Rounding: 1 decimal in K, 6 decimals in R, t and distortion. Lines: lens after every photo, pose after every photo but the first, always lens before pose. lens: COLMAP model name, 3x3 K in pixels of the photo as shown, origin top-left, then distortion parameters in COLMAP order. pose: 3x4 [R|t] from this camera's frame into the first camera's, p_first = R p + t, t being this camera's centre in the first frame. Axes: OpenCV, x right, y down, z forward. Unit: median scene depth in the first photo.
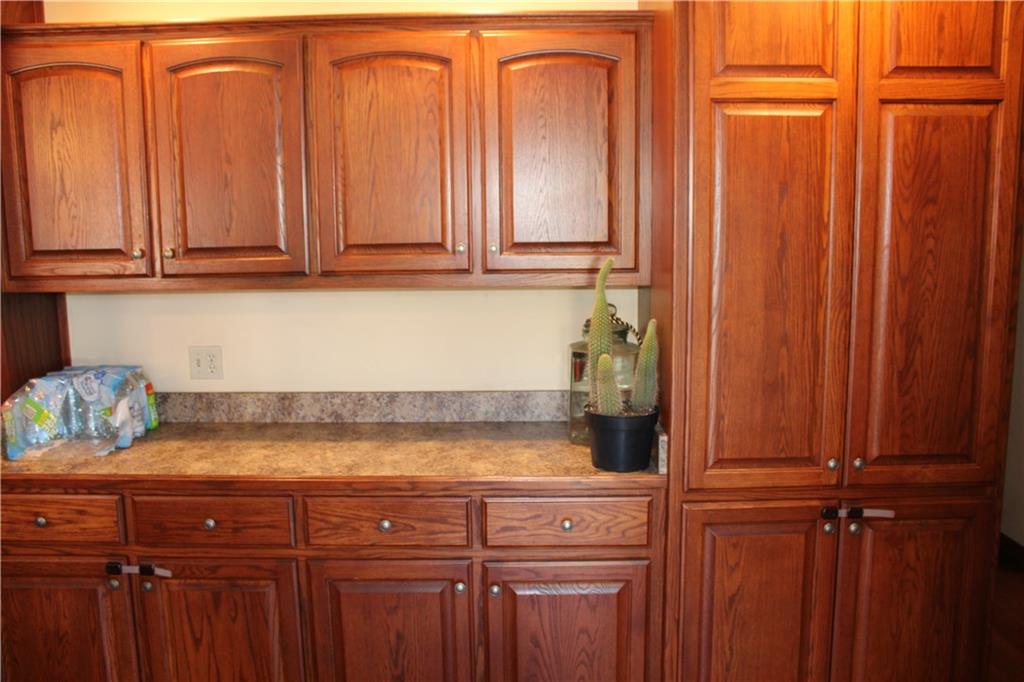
lens RADIAL K [[850.2, 0, 506.5], [0, 850.2, 344.2], [0, 0, 1]] dist [-0.163405, 0.141843]
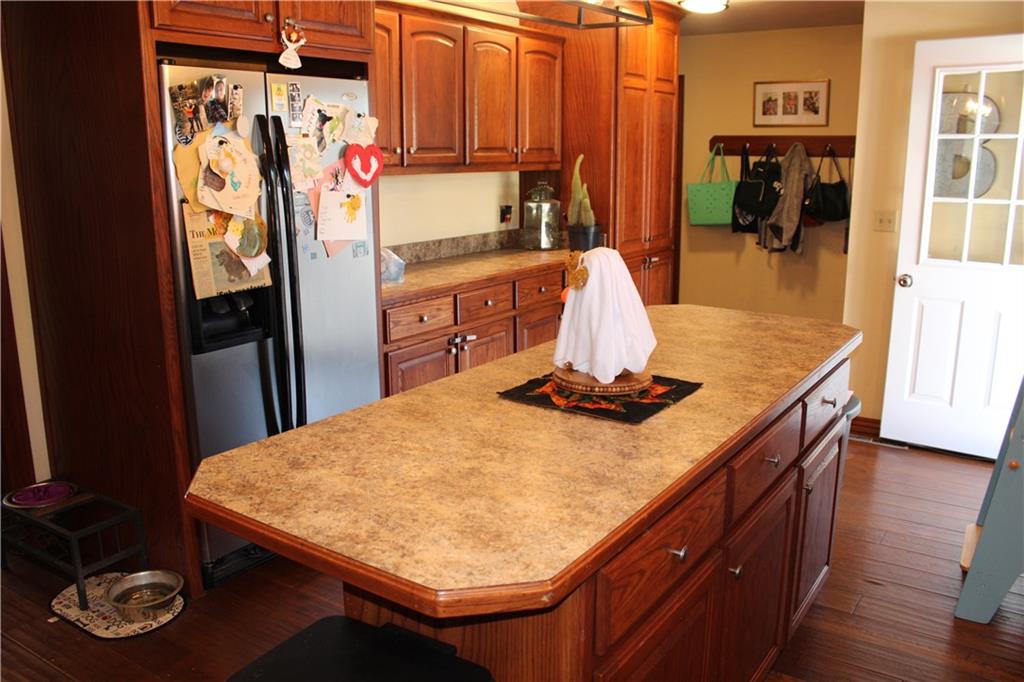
lens RADIAL K [[850.2, 0, 506.5], [0, 850.2, 344.2], [0, 0, 1]] dist [-0.163405, 0.141843]
pose [[0.554088, -0.175138, 0.813826, -1.698745], [0.116717, 0.984306, 0.132360, 0.063140], [-0.824235, 0.021648, 0.565834, -0.047843]]
